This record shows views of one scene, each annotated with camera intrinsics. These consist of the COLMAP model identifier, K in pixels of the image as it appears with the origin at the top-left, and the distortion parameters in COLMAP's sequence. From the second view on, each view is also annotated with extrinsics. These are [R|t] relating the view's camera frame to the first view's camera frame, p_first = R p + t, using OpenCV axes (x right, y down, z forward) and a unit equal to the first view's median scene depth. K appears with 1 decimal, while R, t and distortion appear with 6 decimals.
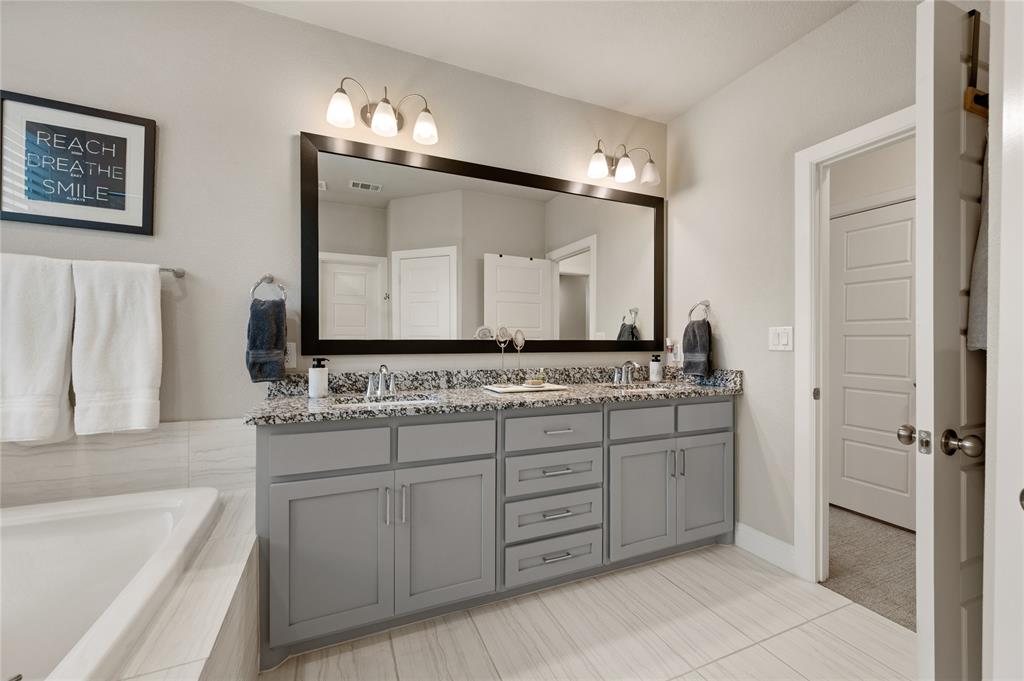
lens RADIAL K [[405.1, 0, 514.1], [0, 405.1, 340.7], [0, 0, 1]] dist [-0.000462, 0.000203]
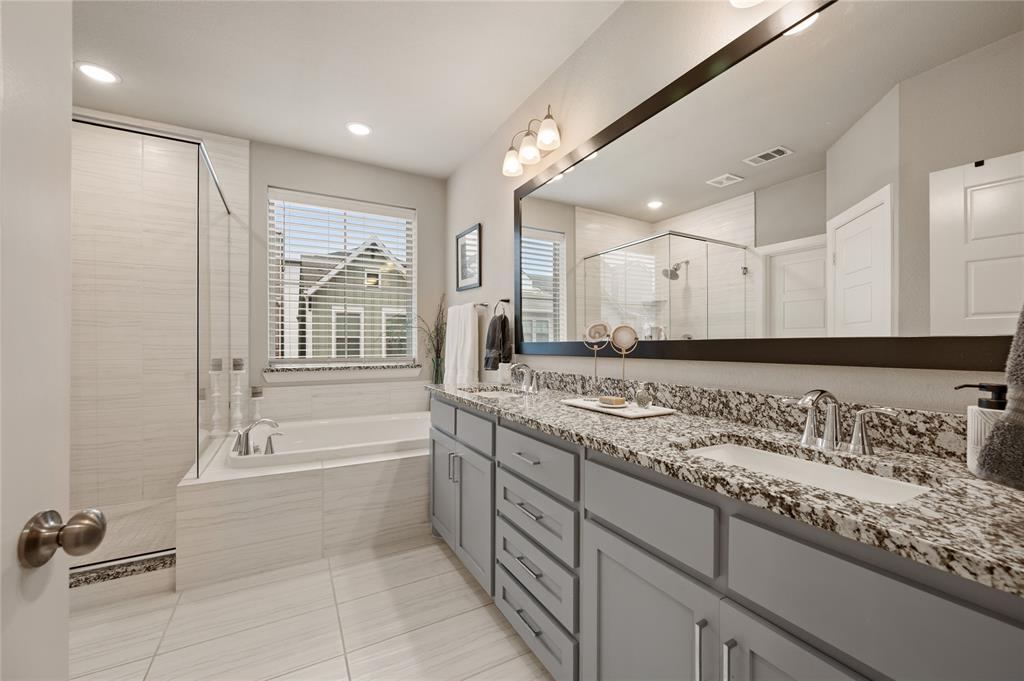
lens RADIAL K [[405.1, 0, 514.1], [0, 405.1, 340.7], [0, 0, 1]] dist [-0.000462, 0.000203]
pose [[0.093956, -0.013350, -0.995487, 0.719723], [0.001374, 0.999911, -0.013280, 0.007631], [0.995575, -0.000120, 0.093966, 0.738742]]
